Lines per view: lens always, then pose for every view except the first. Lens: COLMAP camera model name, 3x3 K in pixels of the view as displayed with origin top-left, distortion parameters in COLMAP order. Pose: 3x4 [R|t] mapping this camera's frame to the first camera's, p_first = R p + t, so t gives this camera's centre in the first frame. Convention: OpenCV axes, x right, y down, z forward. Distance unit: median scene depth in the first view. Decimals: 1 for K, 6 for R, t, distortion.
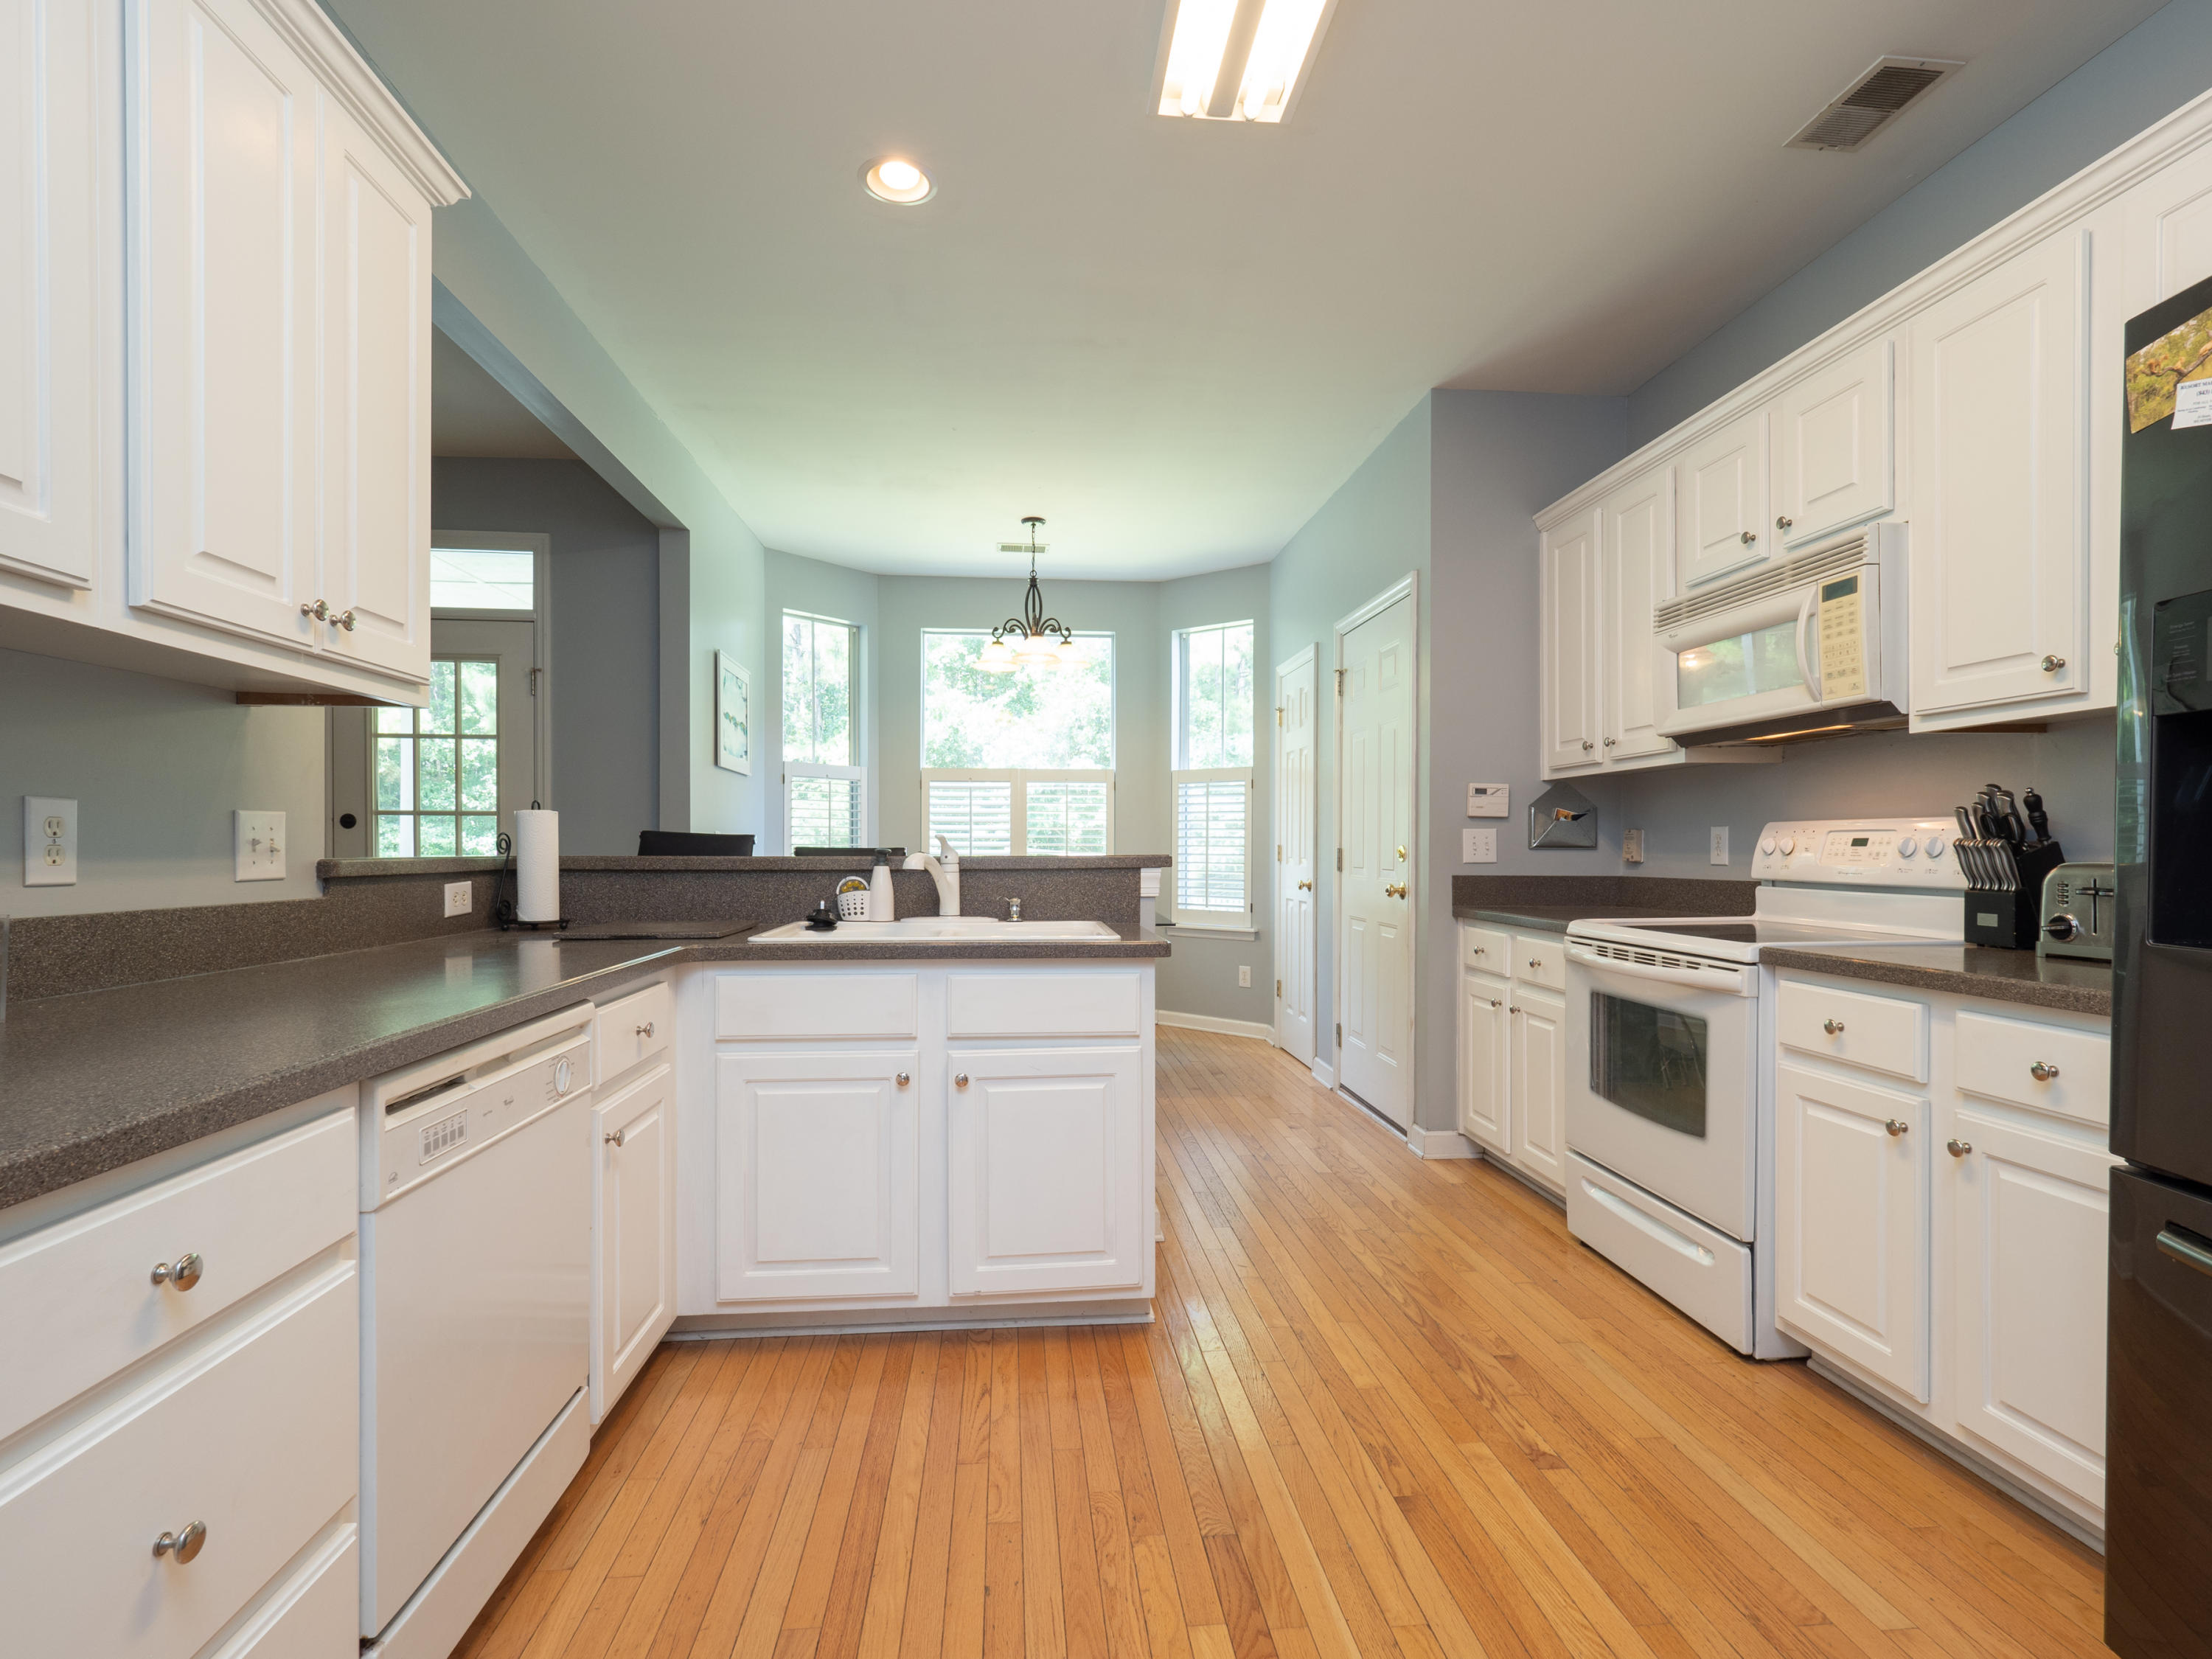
lens RADIAL K [[1053.5, 0, 1106.0], [0, 1053.5, 829.5], [0, 0, 1]] dist [0.002257, 0.000705]
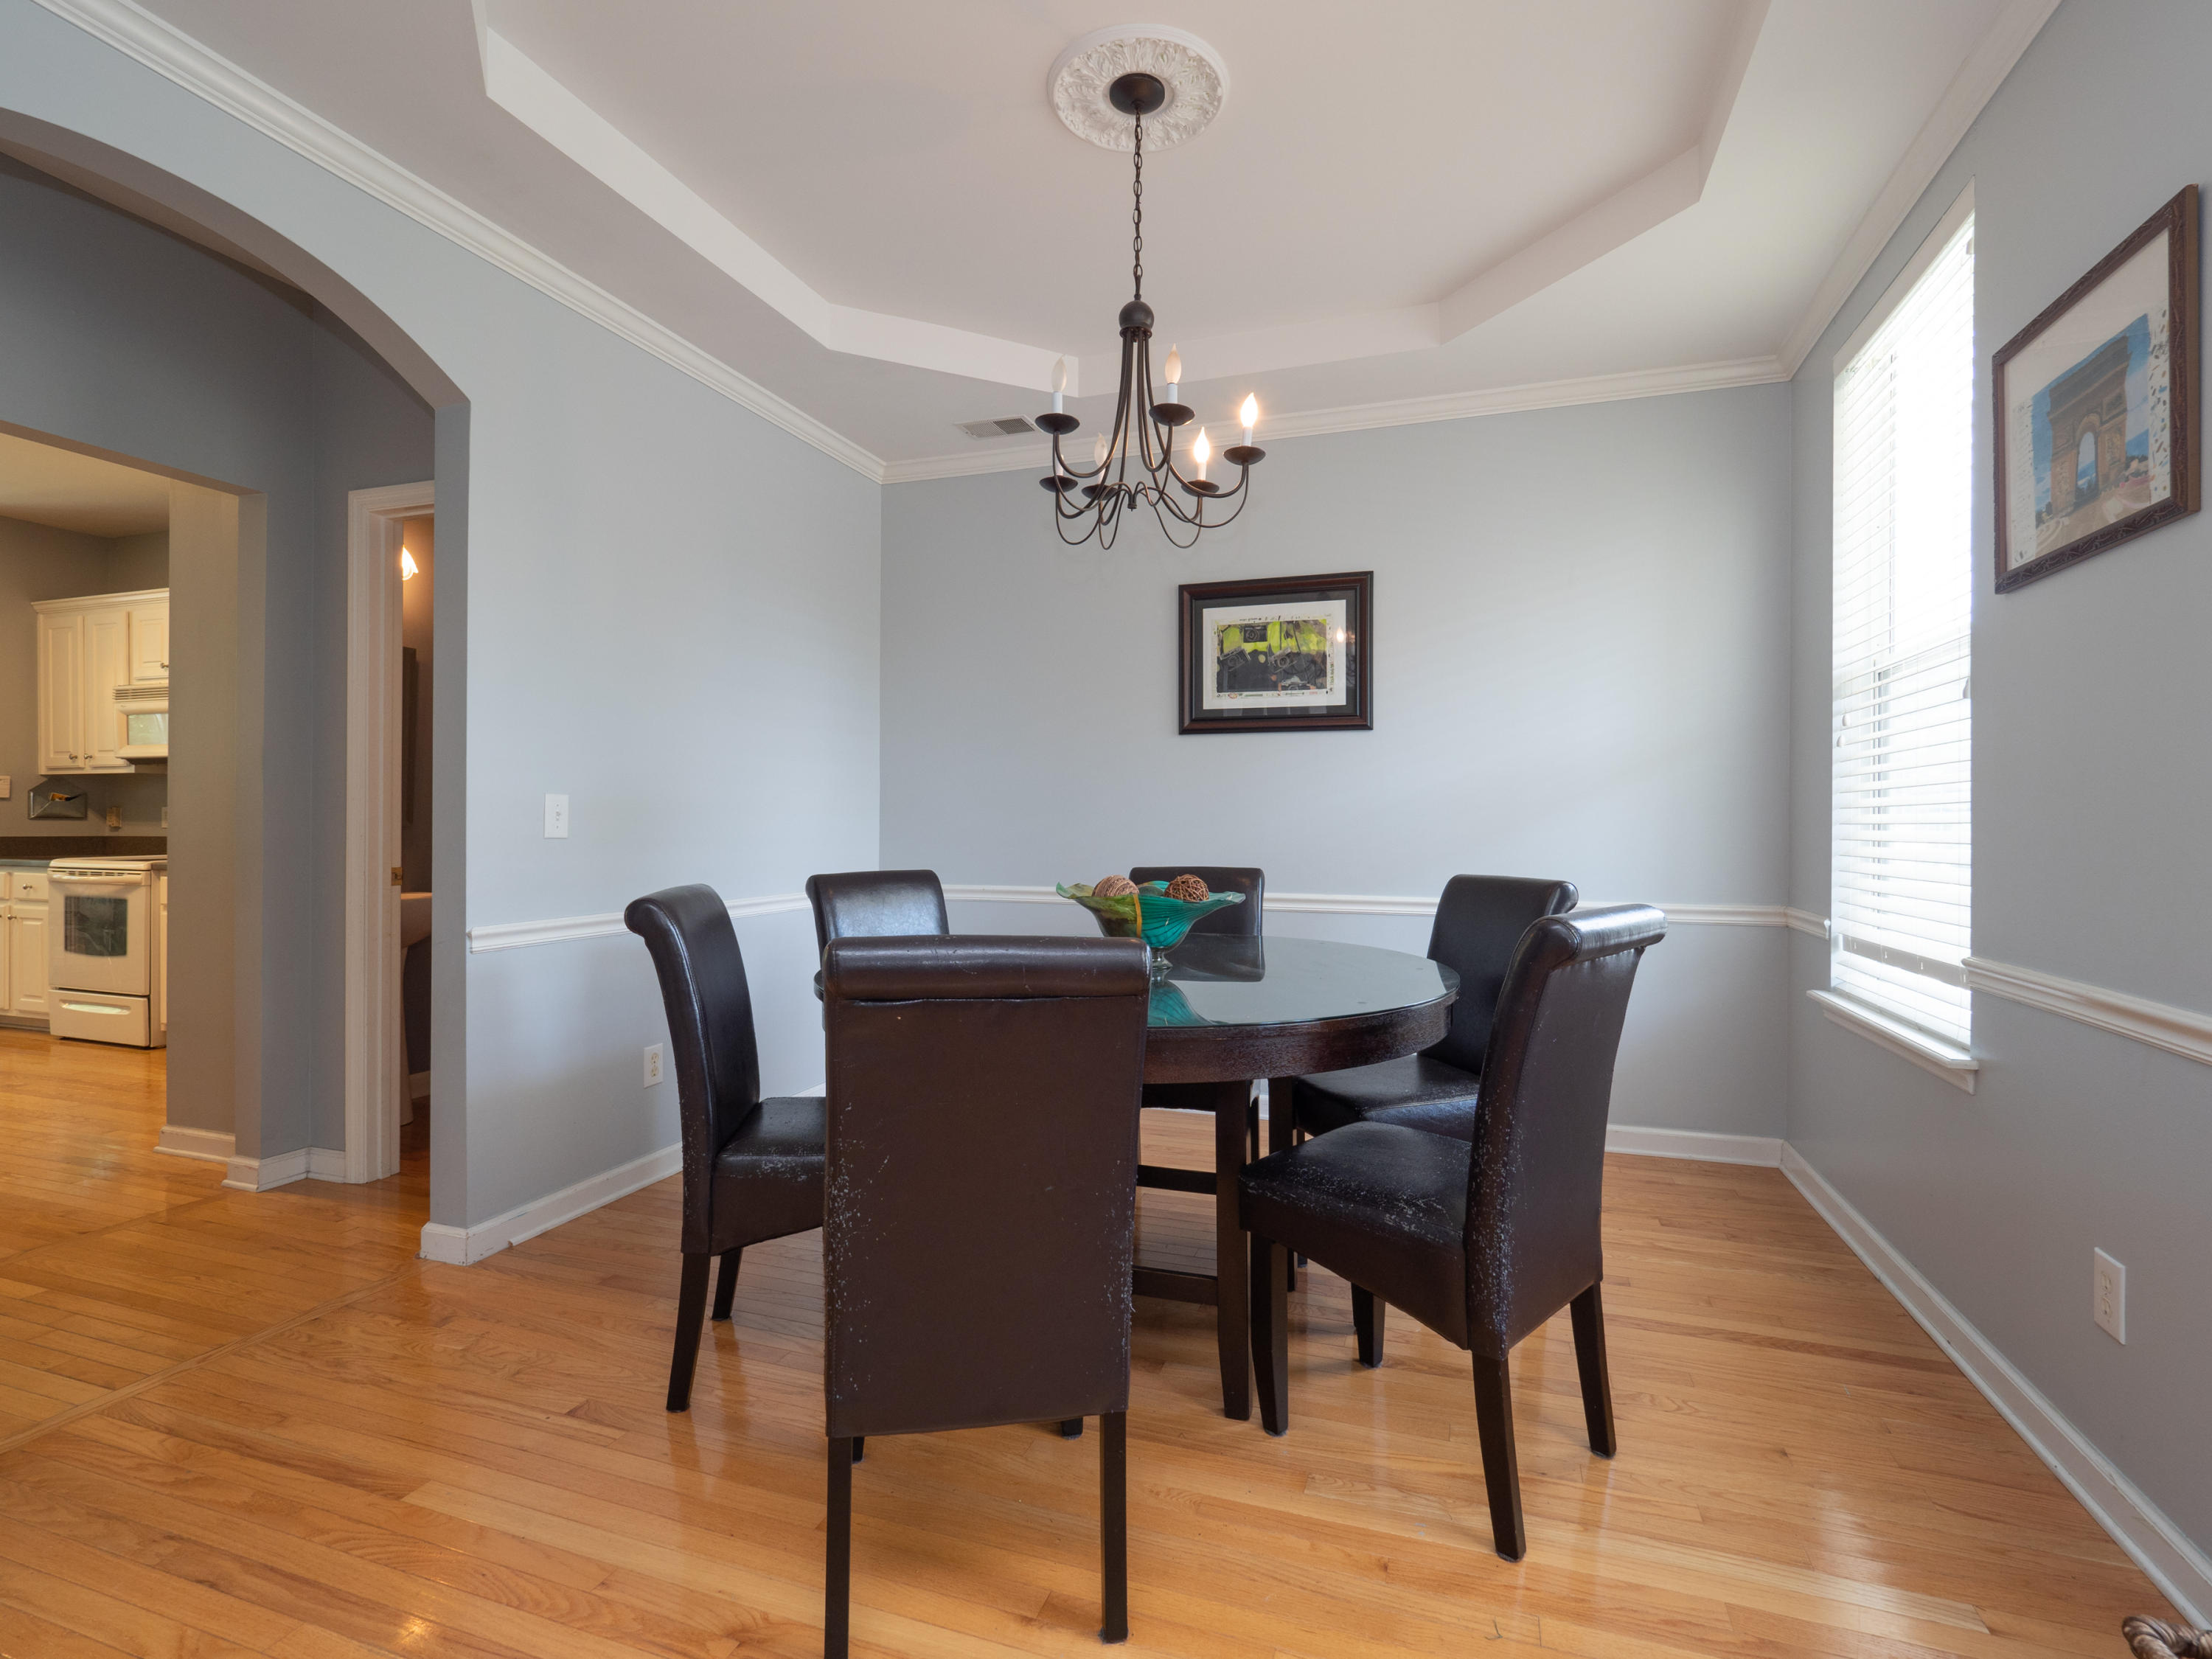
lens RADIAL K [[1053.5, 0, 1106.0], [0, 1053.5, 829.5], [0, 0, 1]] dist [0.002257, 0.000705]
pose [[0.408109, -0.007329, 0.912904, -0.450993], [-0.017174, 0.999729, 0.015703, -0.022387], [-0.912772, -0.022087, 0.407873, -1.320151]]
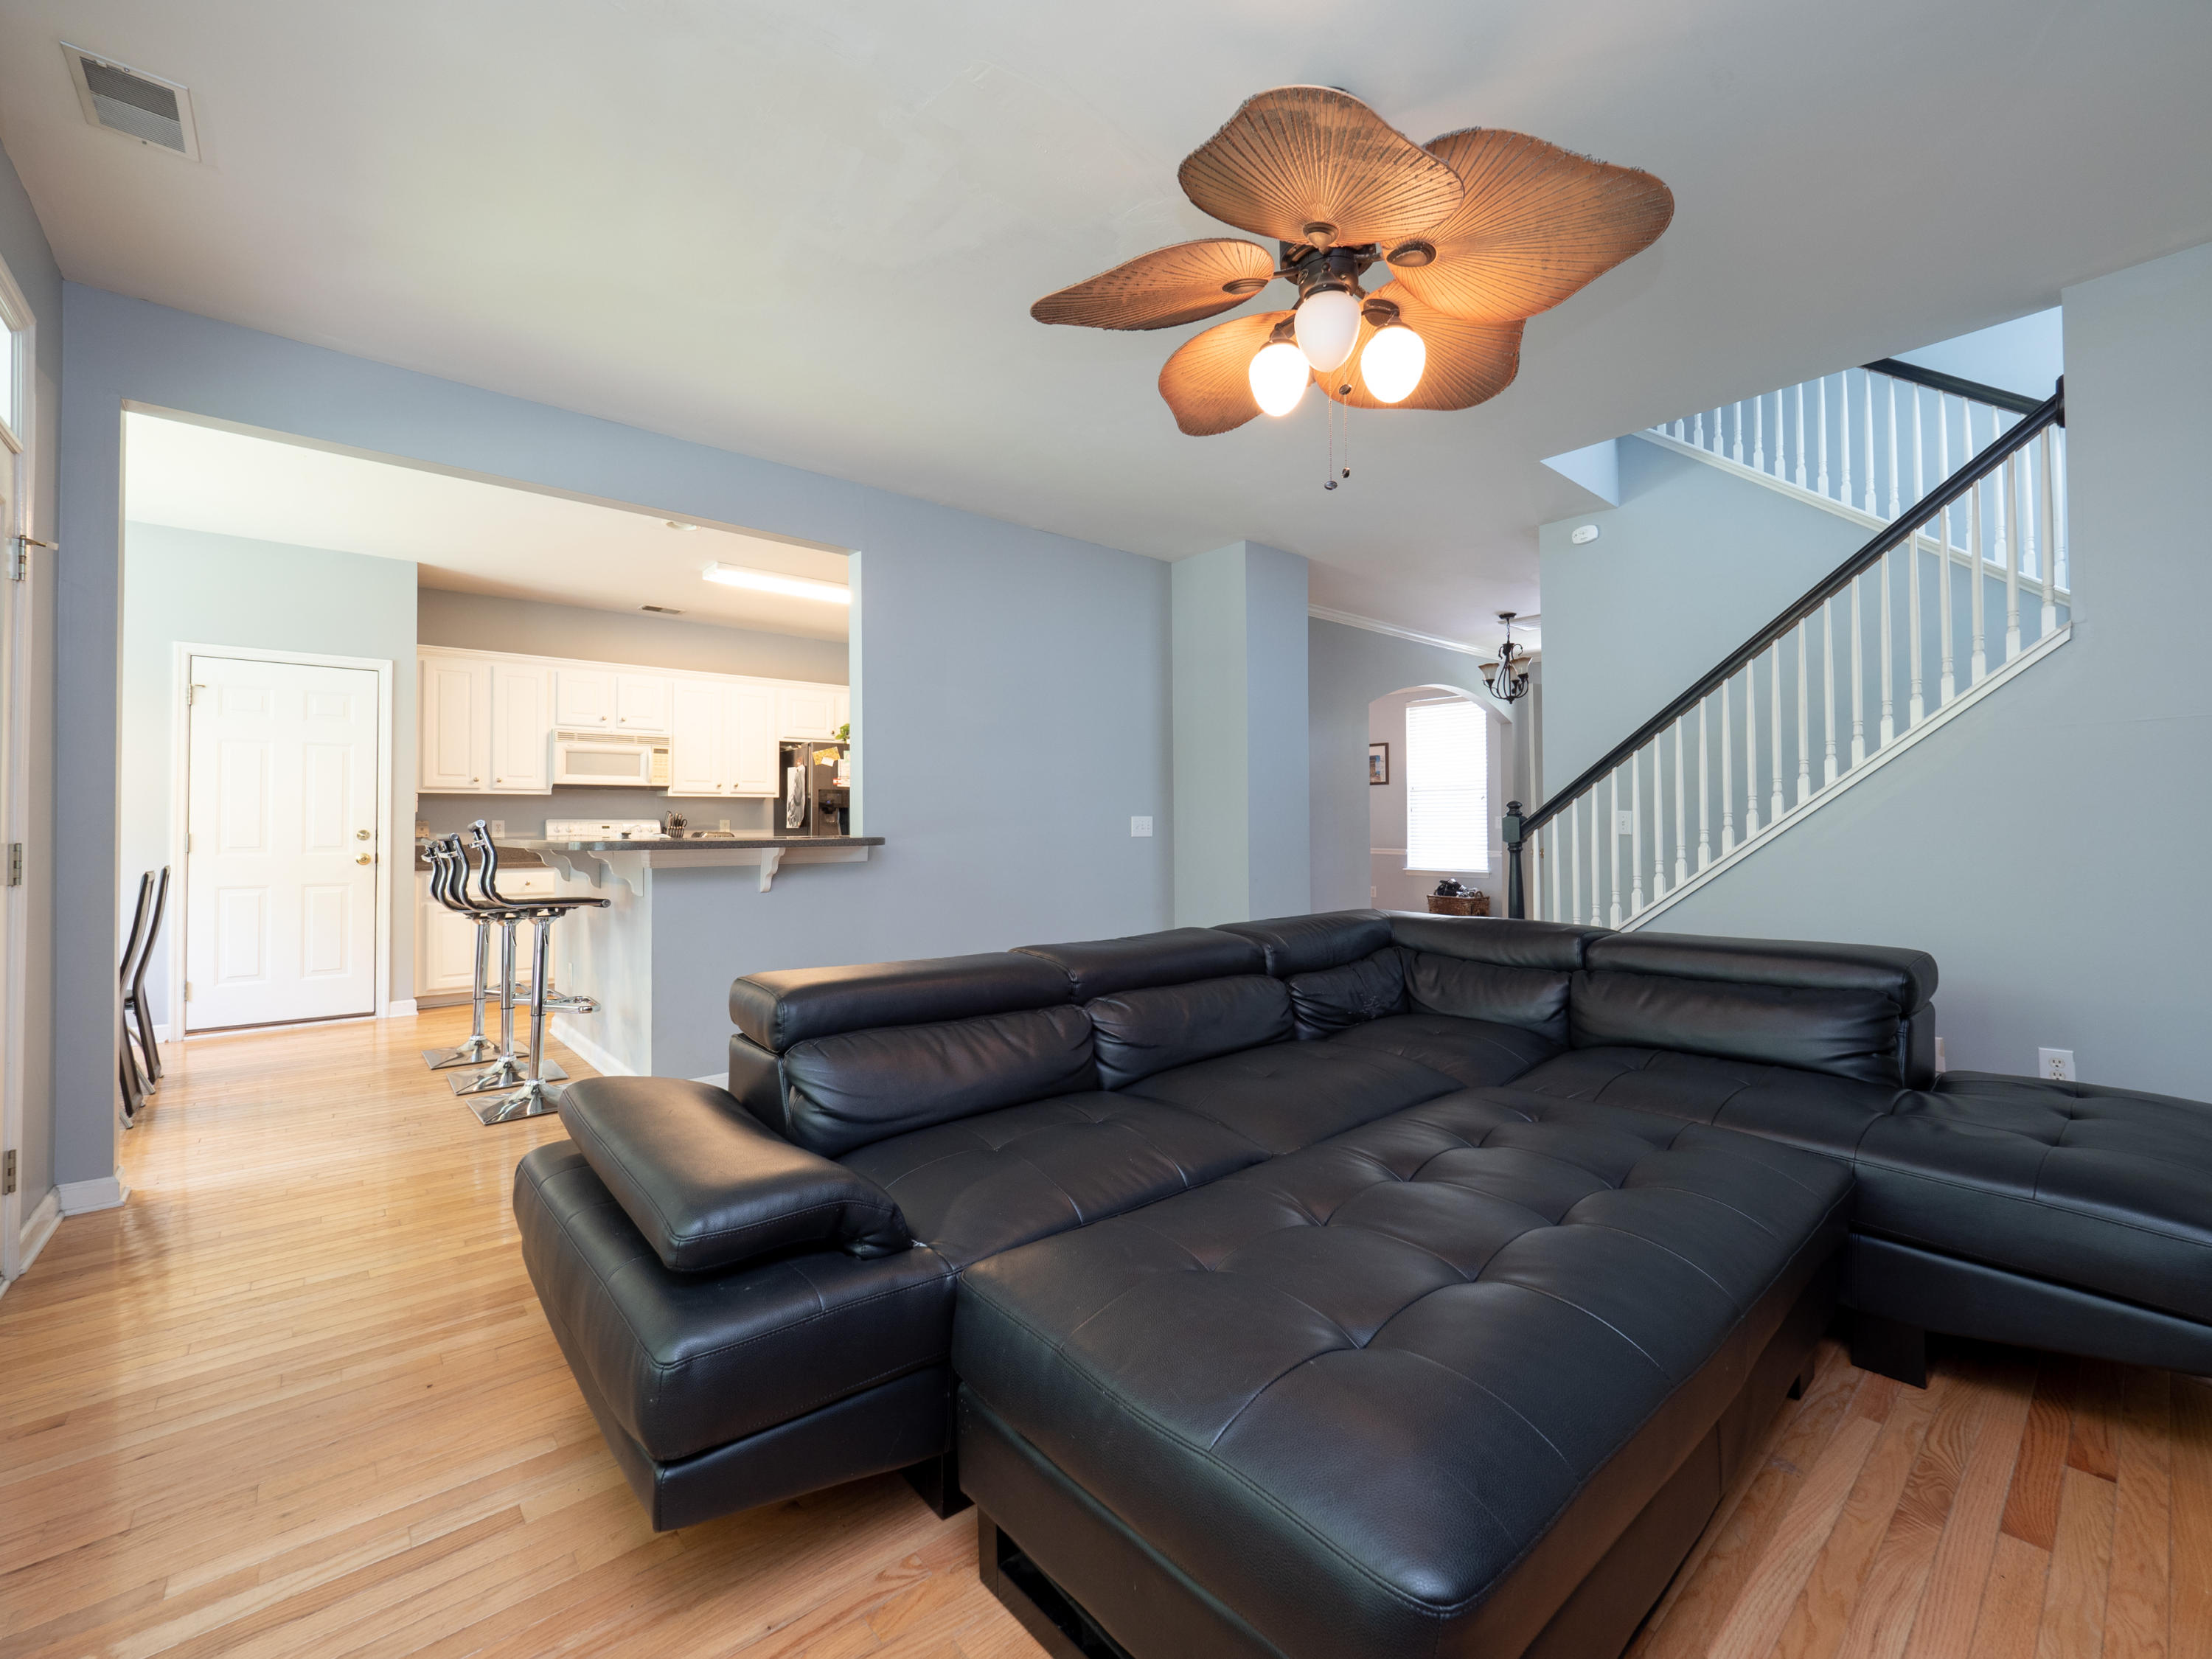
lens RADIAL K [[910.7, 0, 1106.0], [0, 910.7, 829.5], [0, 0, 1]] dist [-0.000001, -0.000003]
pose [[-0.575502, -0.001140, 0.817800, -1.945504], [-0.011327, 0.999914, -0.006577, 0.014759], [-0.817722, -0.013048, -0.575465, 1.203456]]
